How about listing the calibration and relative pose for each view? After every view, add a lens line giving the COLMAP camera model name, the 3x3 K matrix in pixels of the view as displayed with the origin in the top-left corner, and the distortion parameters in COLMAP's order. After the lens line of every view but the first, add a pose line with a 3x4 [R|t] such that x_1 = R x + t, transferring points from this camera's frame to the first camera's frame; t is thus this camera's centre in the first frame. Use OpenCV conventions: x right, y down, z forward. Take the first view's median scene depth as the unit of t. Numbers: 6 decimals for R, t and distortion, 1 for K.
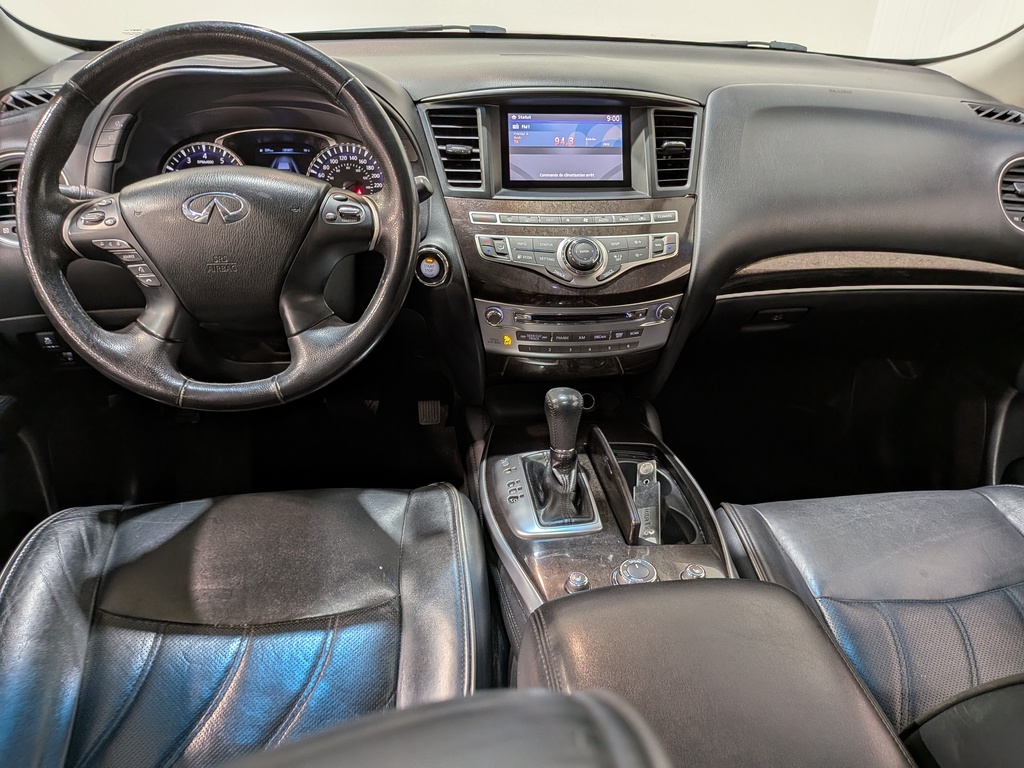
lens RADIAL K [[738.7, 0, 518.0], [0, 738.7, 392.8], [0, 0, 1]] dist [0.066890, -0.122516]
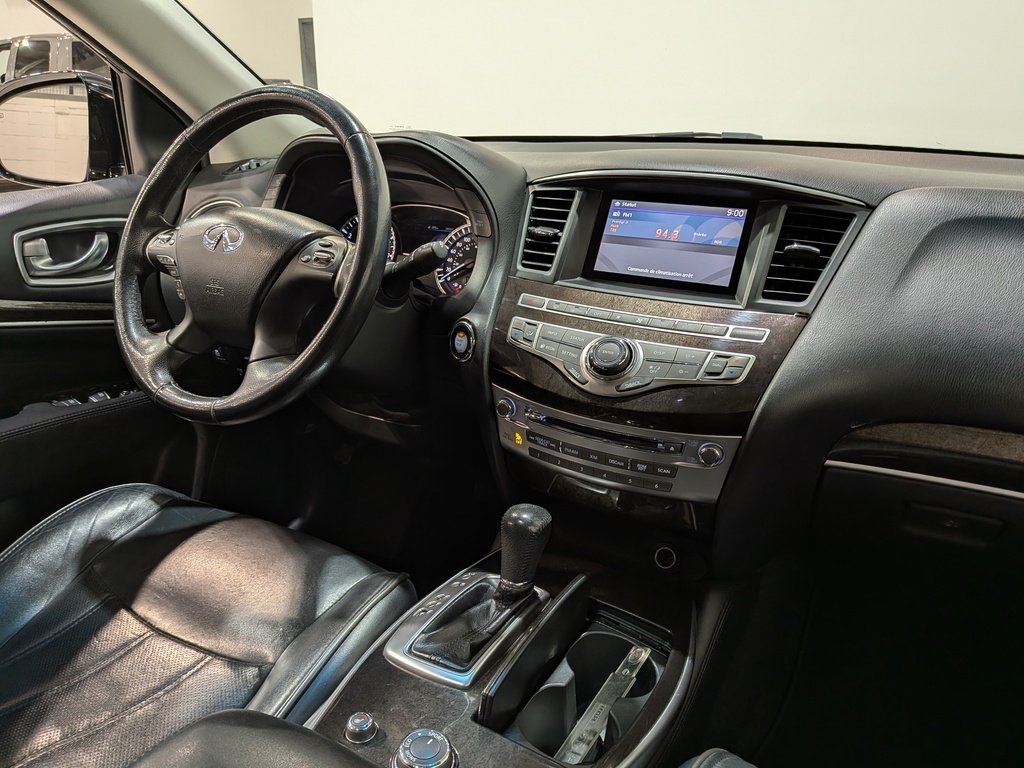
lens RADIAL K [[738.7, 0, 498.3], [0, 738.7, 391.2], [0, 0, 1]] dist [0.066890, -0.122516]
pose [[0.794397, 0.196409, -0.574767, 0.439065], [-0.298896, 0.950181, -0.088415, -0.040054], [0.528767, 0.242032, 0.813527, 0.267687]]
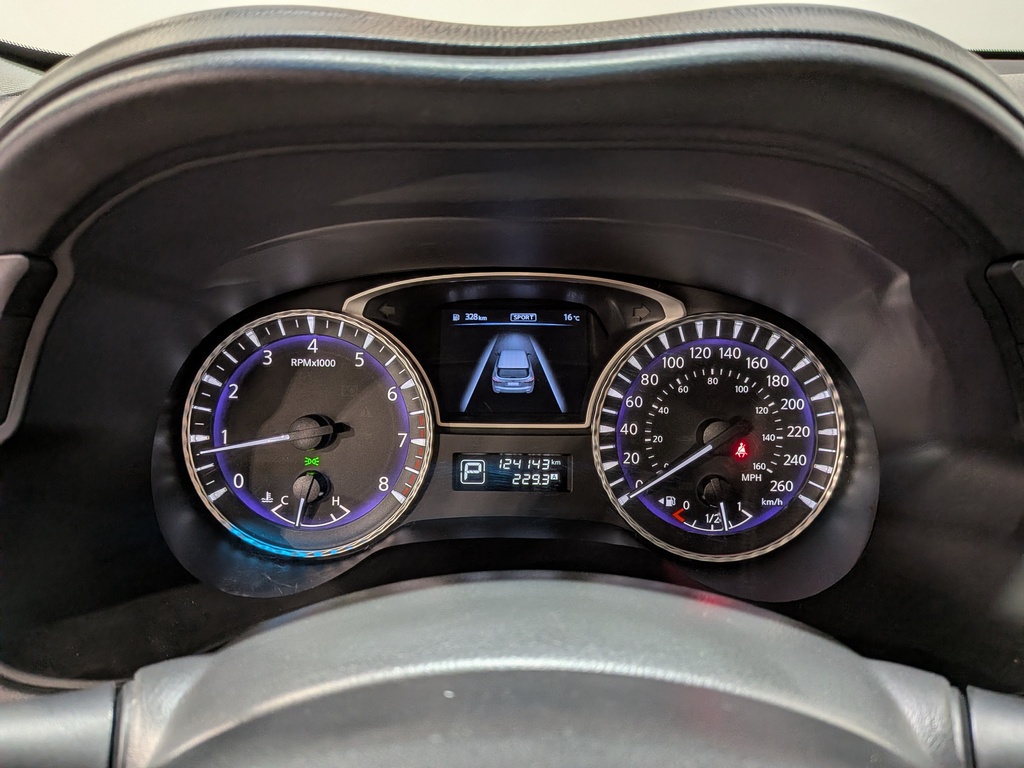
lens RADIAL K [[738.7, 0, 499.9], [0, 738.7, 371.8], [0, 0, 1]] dist [0.066890, -0.122516]
pose [[0.989521, 0.030098, -0.141216, -0.297678], [-0.047310, 0.991627, -0.120157, -0.281168], [0.136418, 0.125578, 0.982660, 0.705003]]
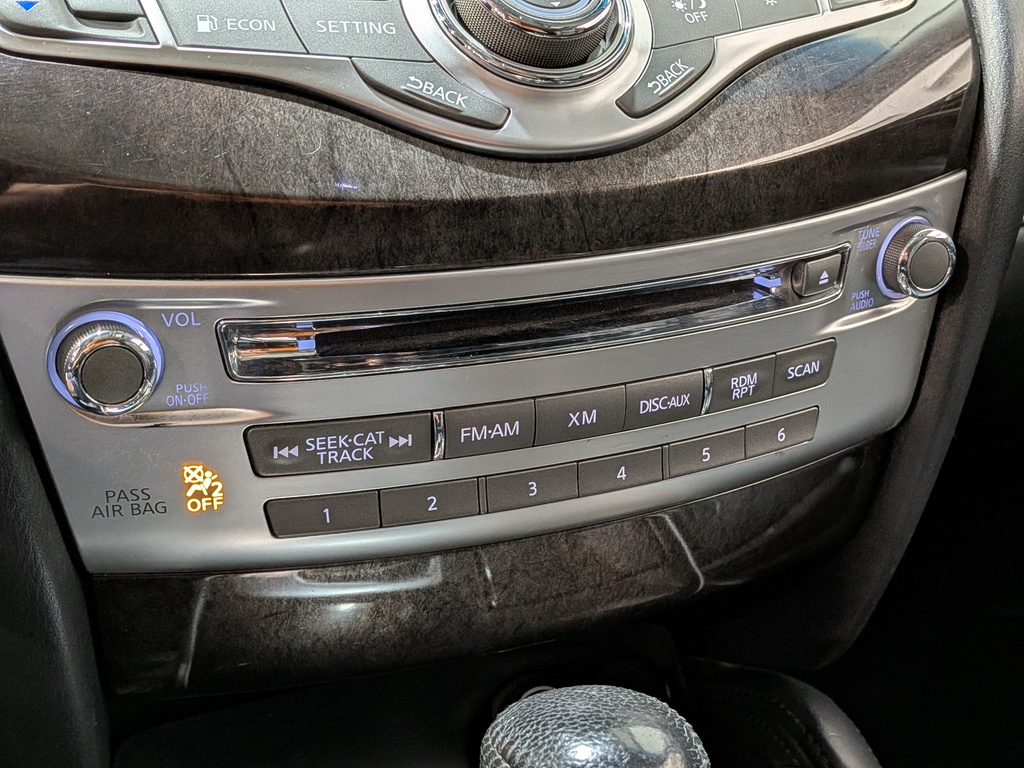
lens RADIAL K [[1493.8, 0, 535.8], [0, 1493.8, 409.9], [0, 0, 1]] dist [0.078898, 0.000000]
pose [[0.957646, -0.135418, 0.254118, -0.026190], [0.175528, 0.974125, -0.142375, -0.021413], [-0.228262, 0.180950, 0.956637, 0.602875]]
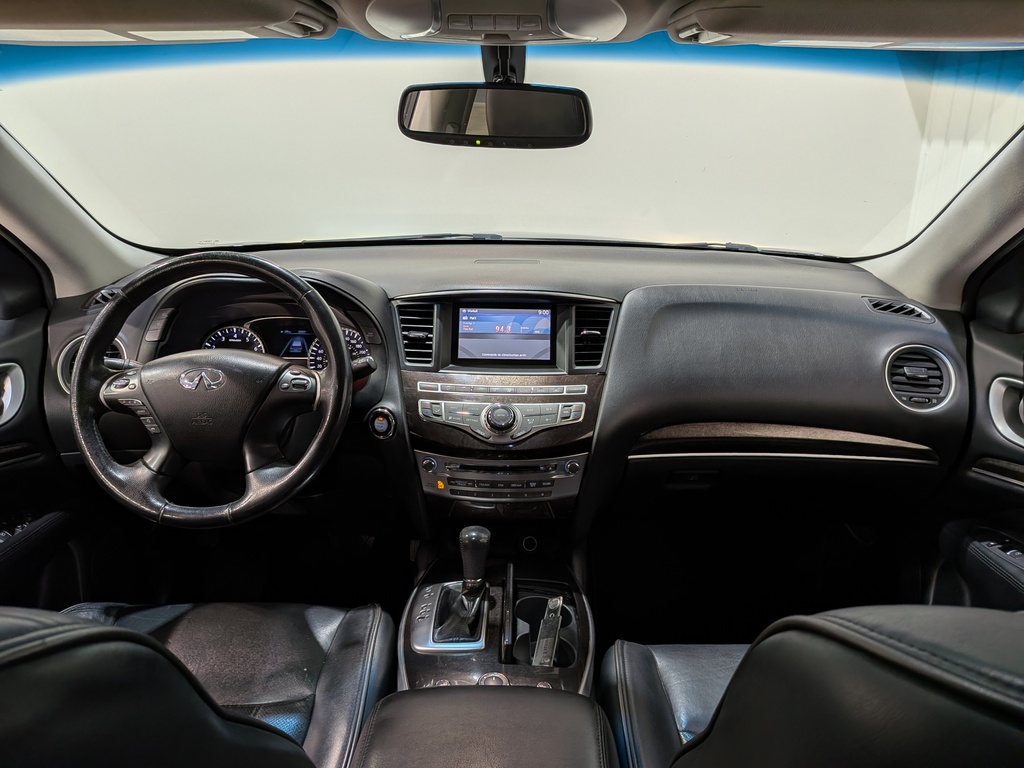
lens RADIAL K [[738.7, 0, 515.3], [0, 738.7, 384.8], [0, 0, 1]] dist [0.066890, -0.122516]
pose [[0.989564, 0.023657, -0.142138, 0.270291], [-0.054006, 0.975417, -0.213645, 0.021112], [0.133589, 0.219092, 0.966516, -0.193788]]
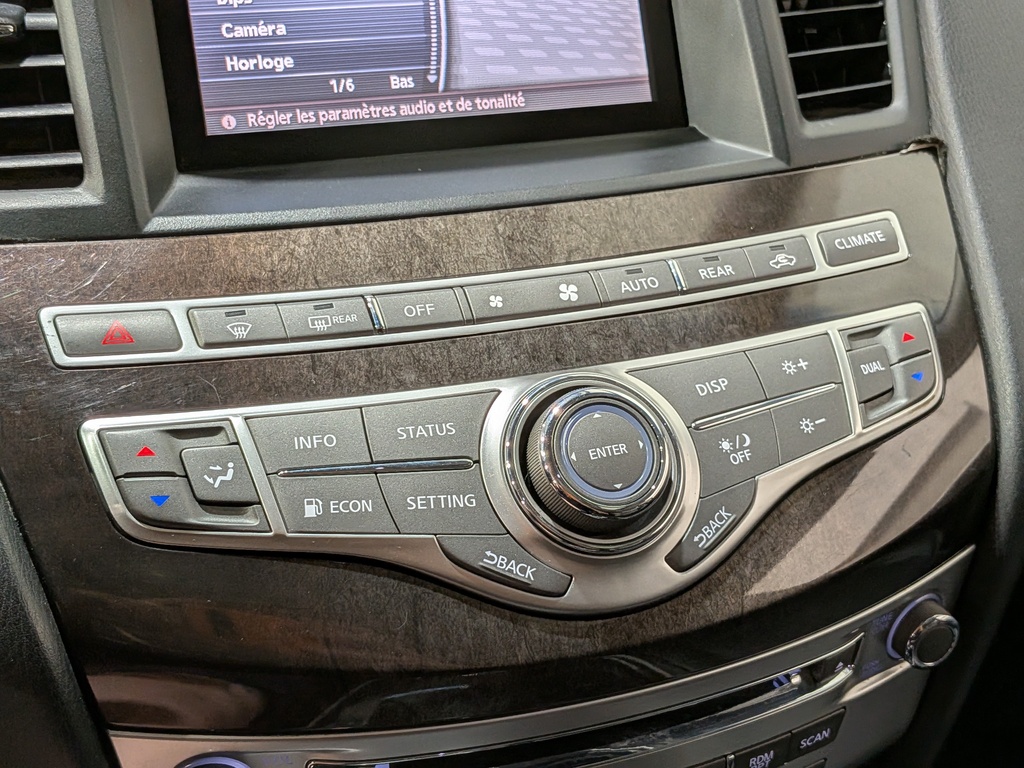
lens RADIAL K [[1493.8, 0, 488.1], [0, 1493.8, 353.1], [0, 0, 1]] dist [0.078898, 0.000000]
pose [[0.969829, -0.103691, 0.220635, -0.036641], [0.117262, 0.991877, -0.049293, -0.189119], [-0.213731, 0.073678, 0.974110, 0.538953]]
